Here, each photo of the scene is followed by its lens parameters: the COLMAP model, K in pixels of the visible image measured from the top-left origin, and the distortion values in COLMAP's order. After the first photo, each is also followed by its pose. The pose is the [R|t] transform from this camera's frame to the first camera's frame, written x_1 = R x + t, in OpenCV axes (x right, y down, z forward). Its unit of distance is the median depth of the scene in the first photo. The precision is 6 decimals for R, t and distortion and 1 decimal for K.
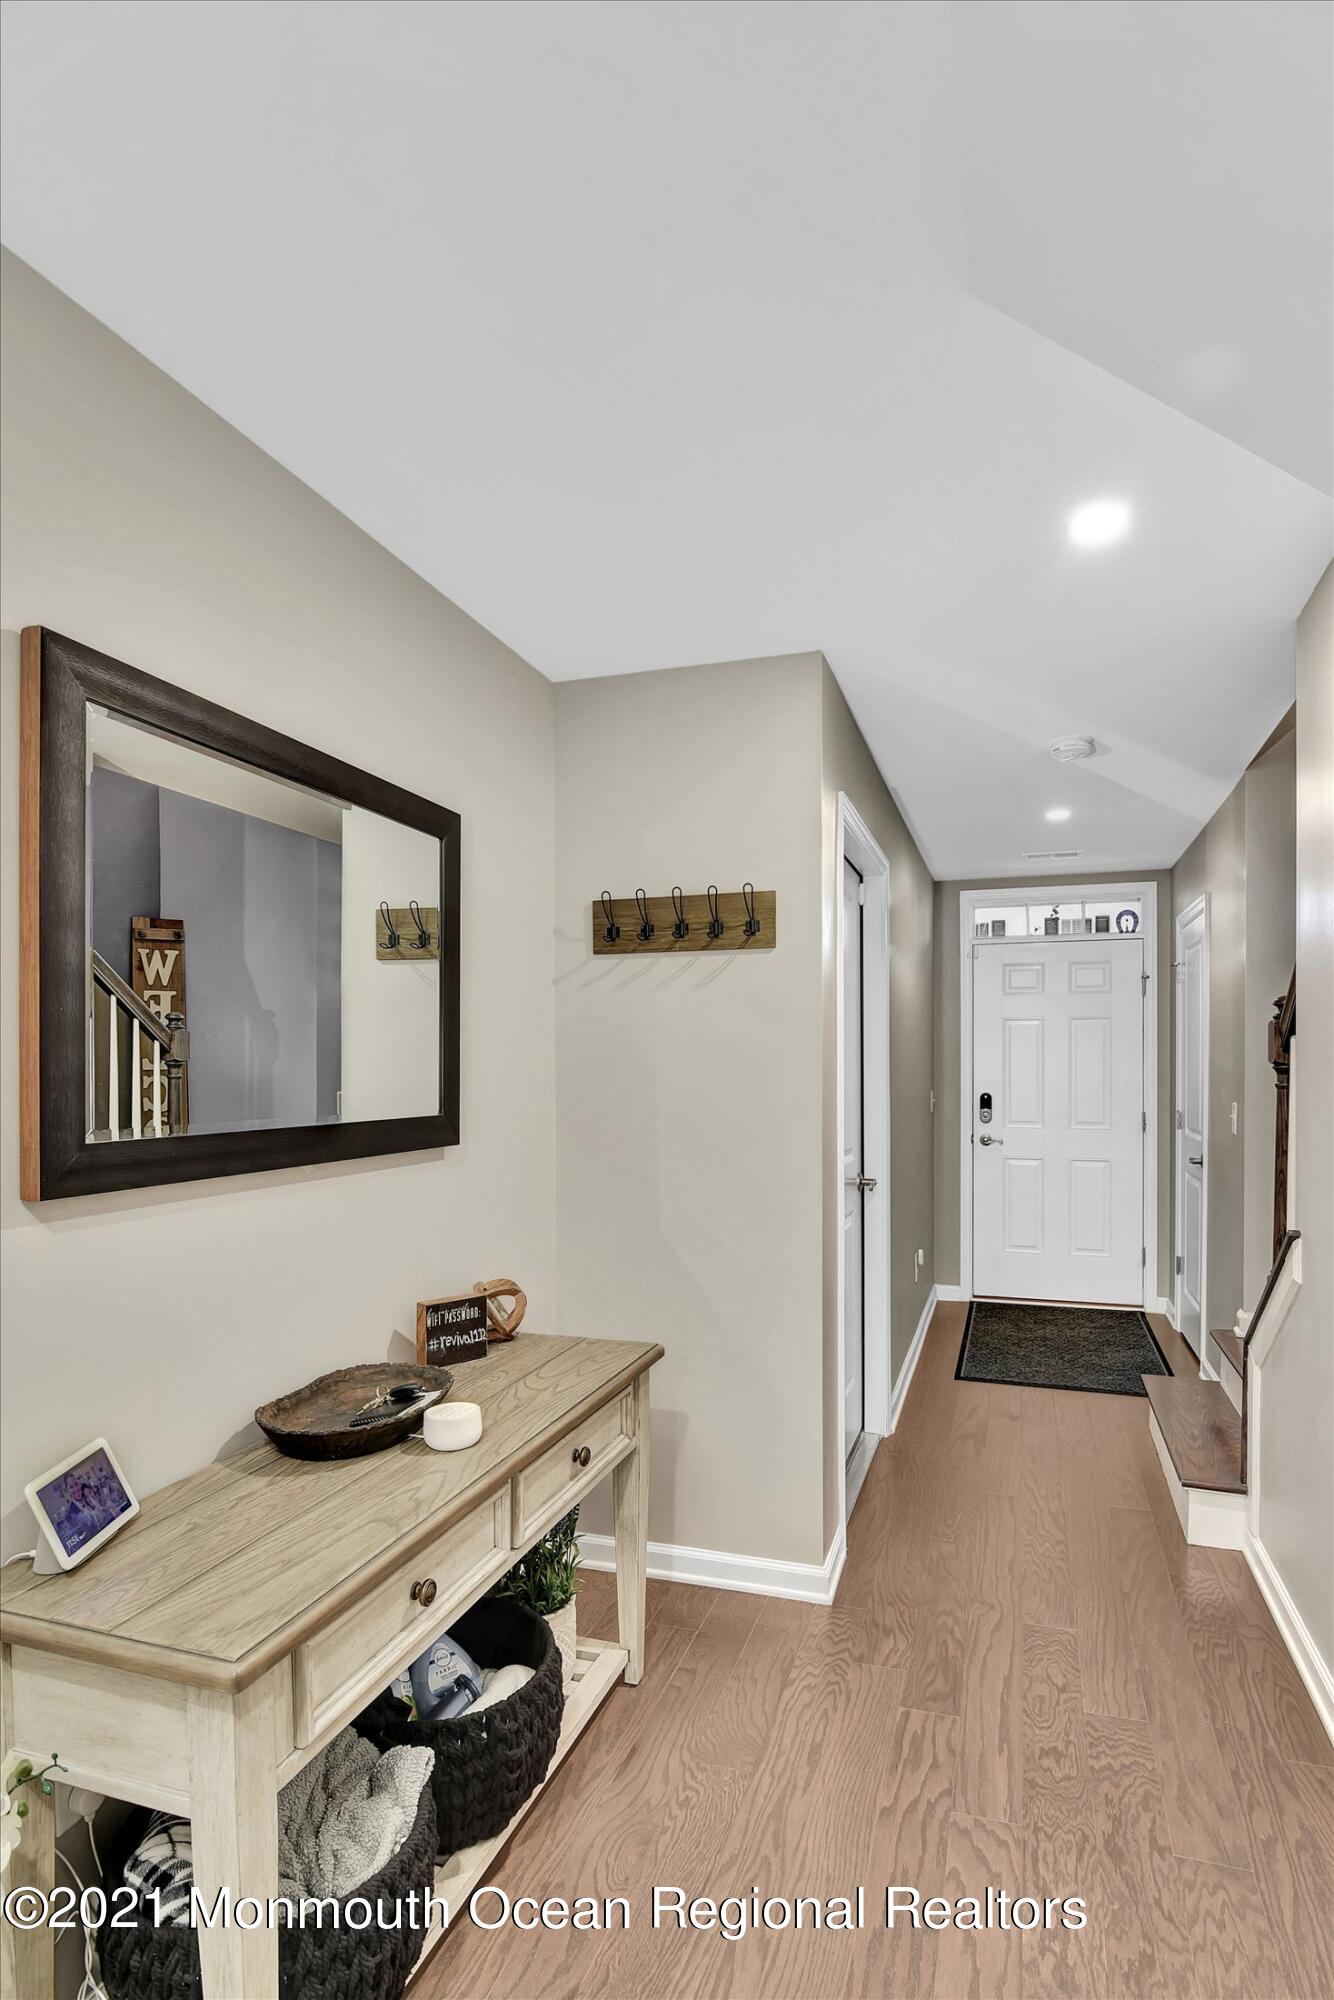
lens RADIAL K [[1010.8, 0, 672.8], [0, 1010.8, 1062.8], [0, 0, 1]] dist [-0.003215, -0.000991]
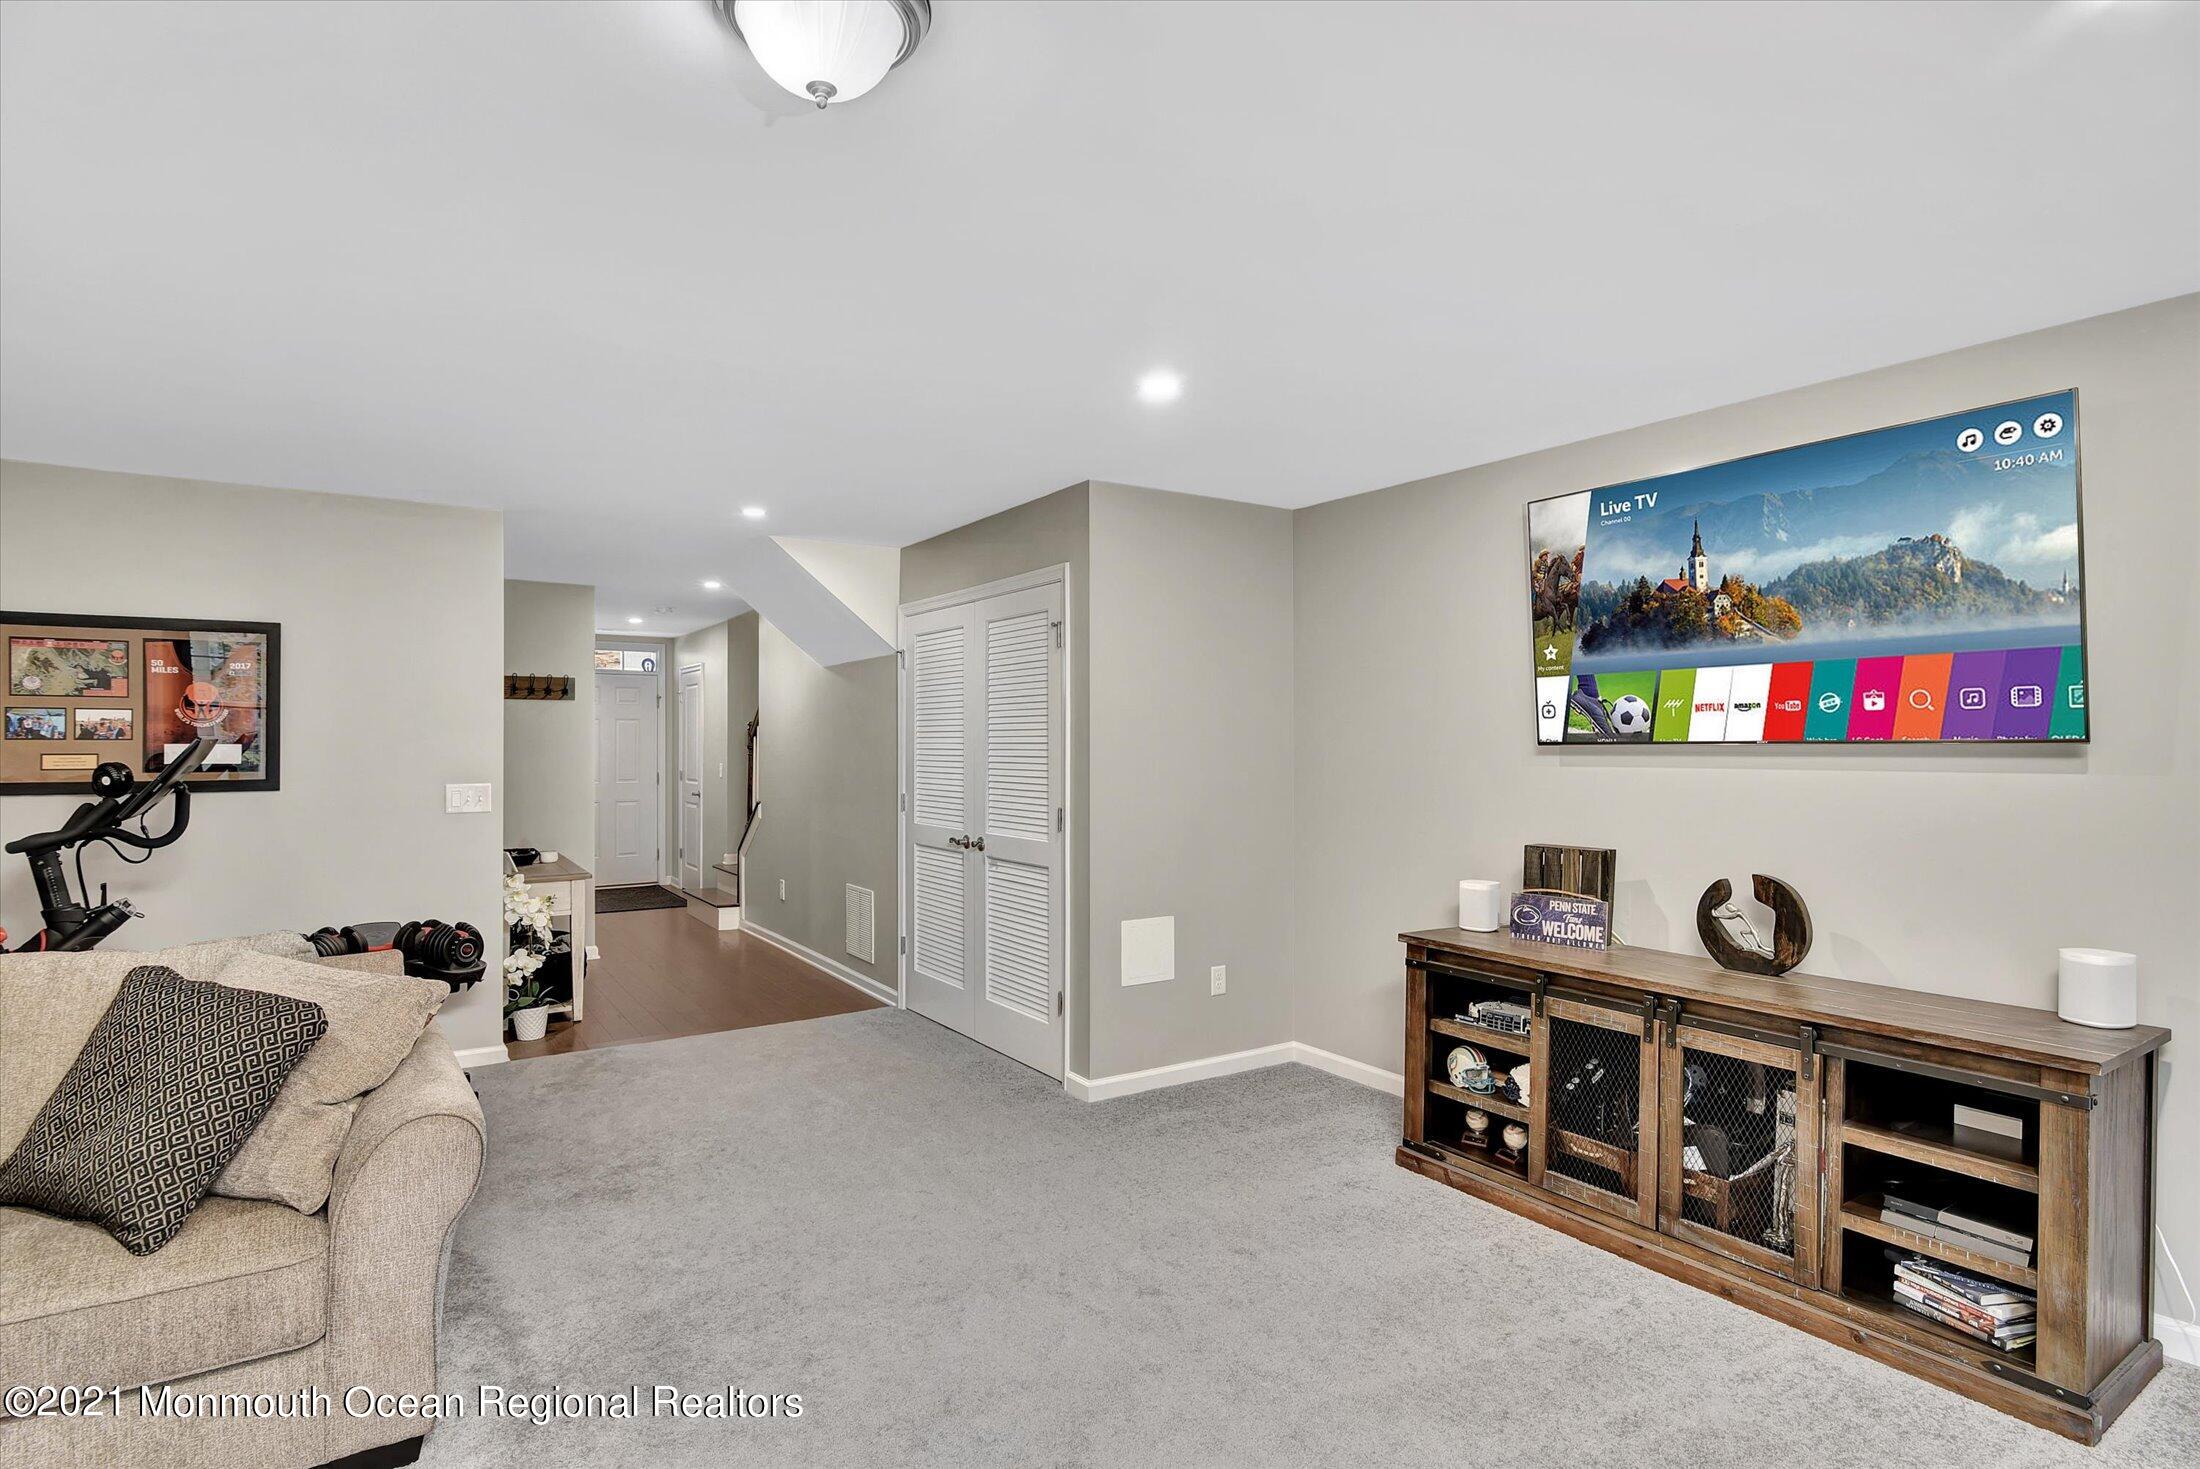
lens RADIAL K [[1111.9, 0, 1090.6], [0, 1111.9, 742.0], [0, 0, 1]] dist [-0.003215, -0.000991]
pose [[0.610760, -0.000944, 0.791815, -1.237341], [0.001661, 0.999999, -0.000089, -0.010216], [-0.791814, 0.001370, 0.610761, -1.594634]]
